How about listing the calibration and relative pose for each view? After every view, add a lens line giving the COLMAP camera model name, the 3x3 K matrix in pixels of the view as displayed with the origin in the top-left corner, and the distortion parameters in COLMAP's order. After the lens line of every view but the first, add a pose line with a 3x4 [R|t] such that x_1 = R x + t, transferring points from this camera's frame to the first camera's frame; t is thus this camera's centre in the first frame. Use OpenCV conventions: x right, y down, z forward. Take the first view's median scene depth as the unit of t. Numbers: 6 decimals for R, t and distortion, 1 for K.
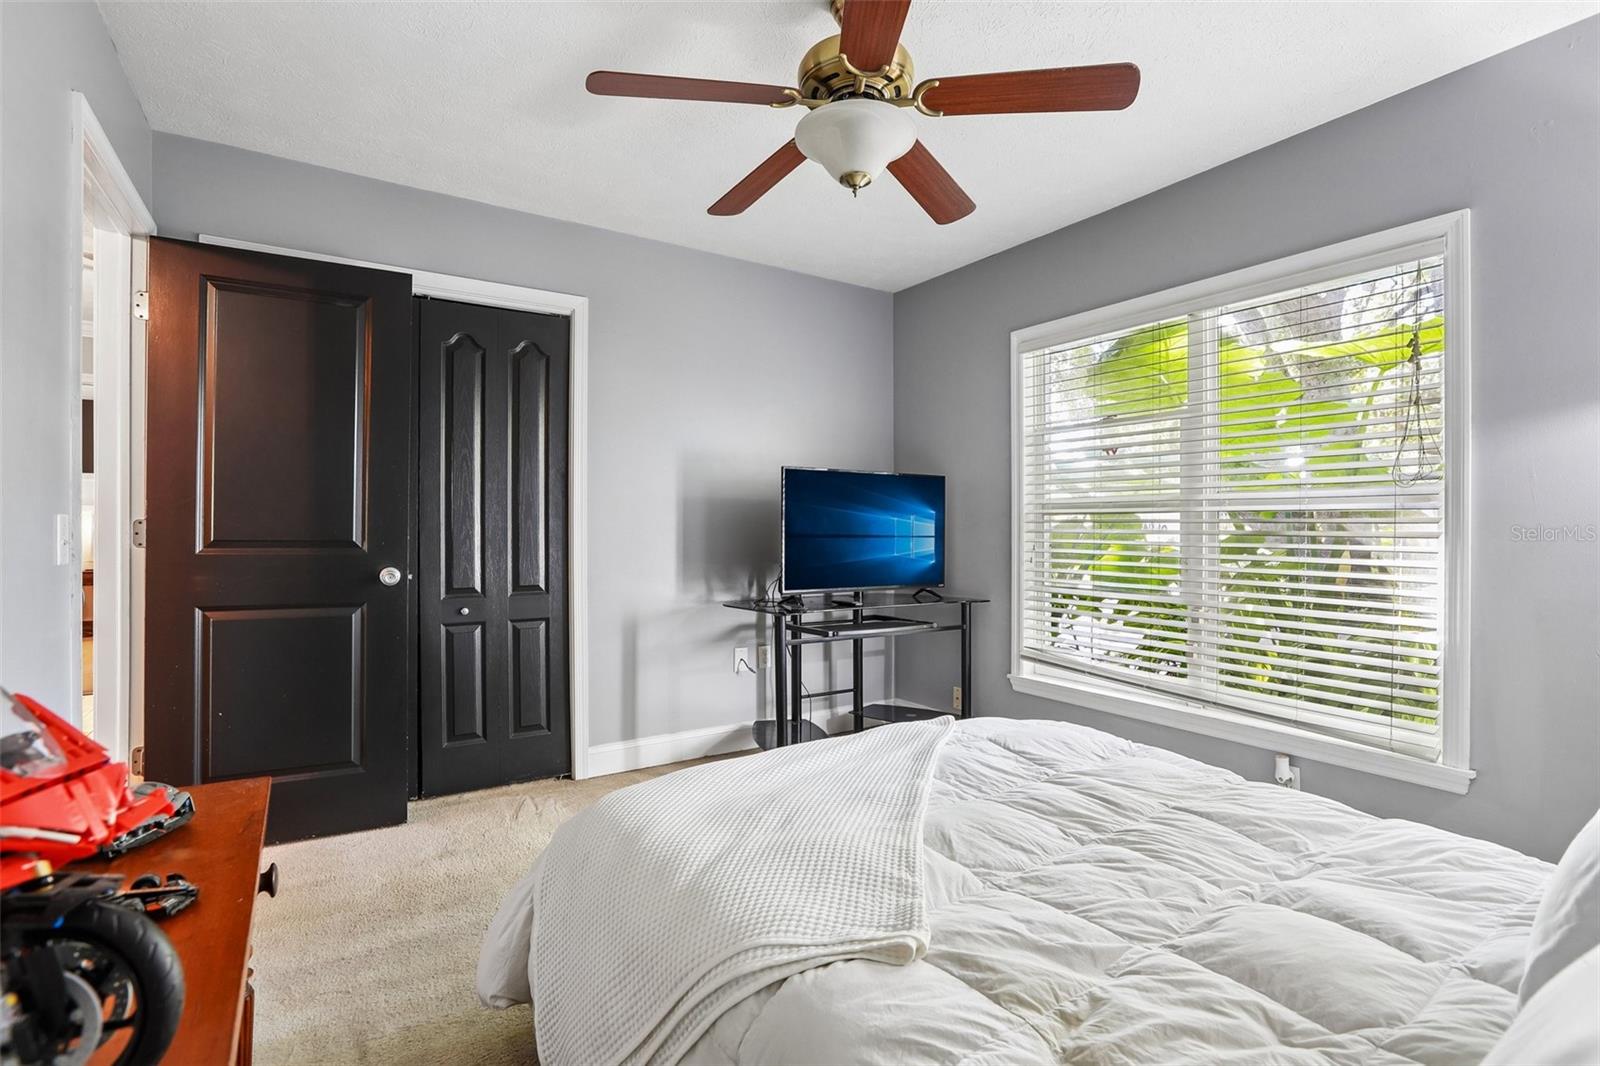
lens RADIAL K [[740.7, 0, 790.9], [0, 740.7, 548.7], [0, 0, 1]] dist [-0.031914, 0.000681]
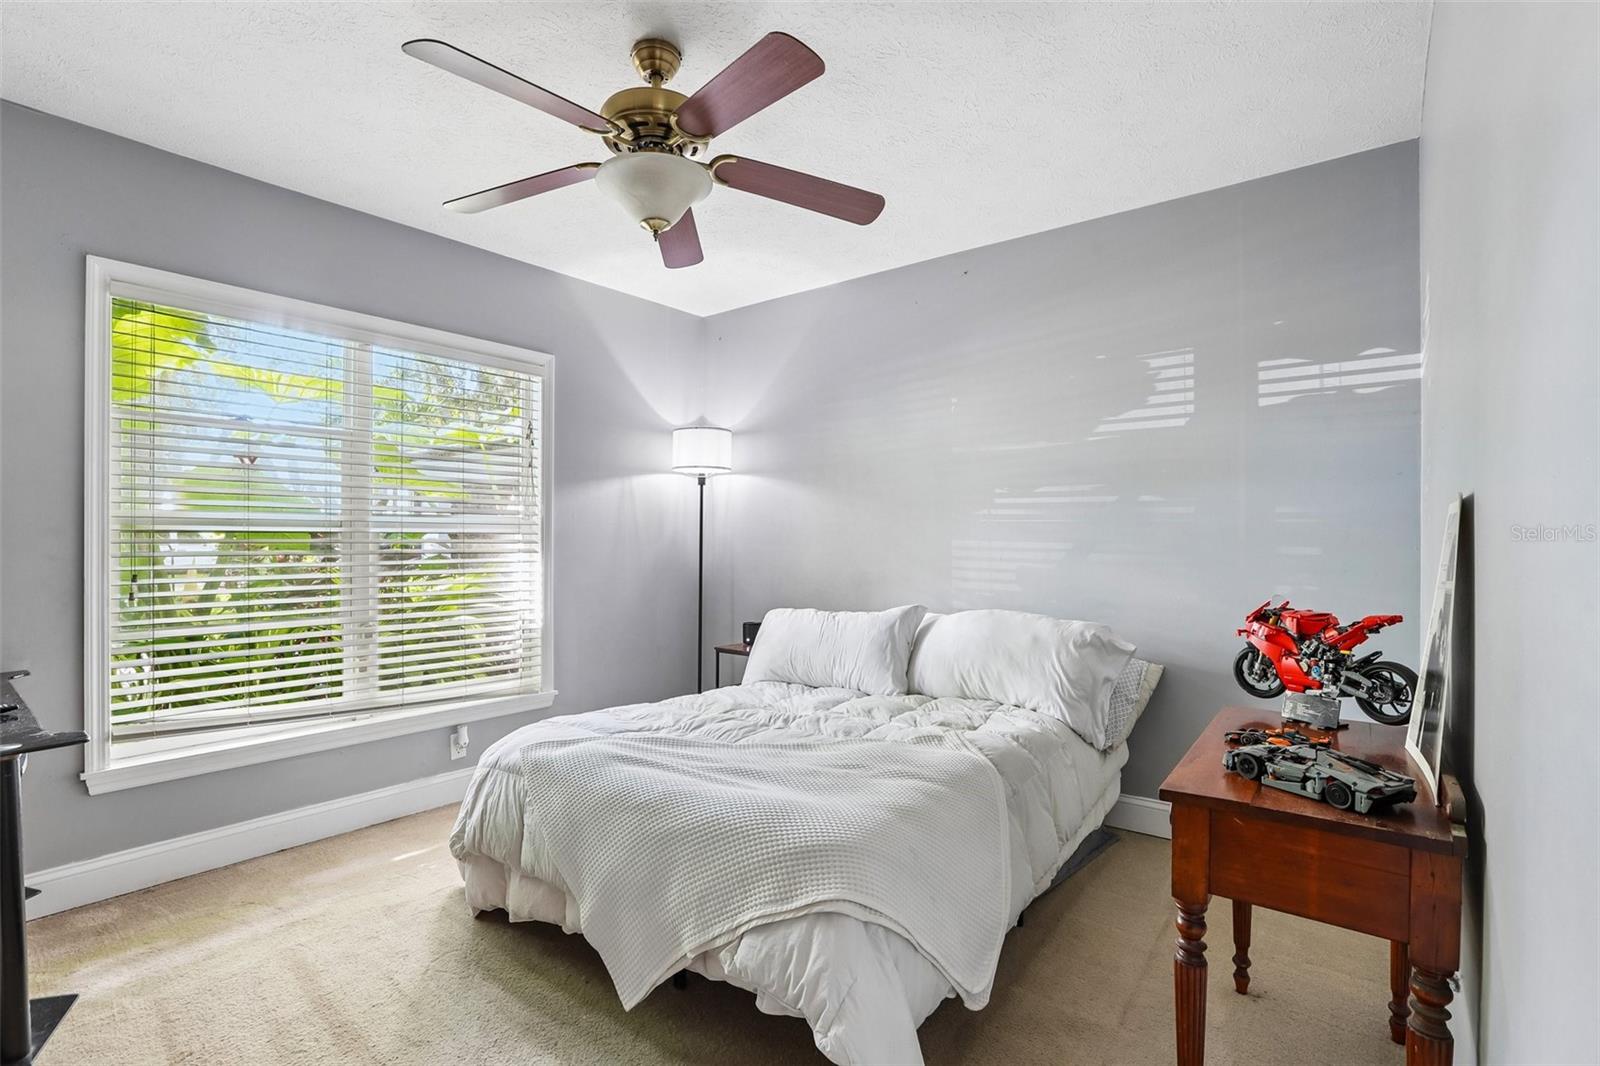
lens RADIAL K [[740.7, 0, 790.9], [0, 740.7, 548.7], [0, 0, 1]] dist [-0.031914, 0.000681]
pose [[-0.329846, -0.024030, 0.943729, -0.603592], [0.016158, 0.999386, 0.031095, -0.047094], [-0.943896, 0.025505, -0.329255, 0.722973]]
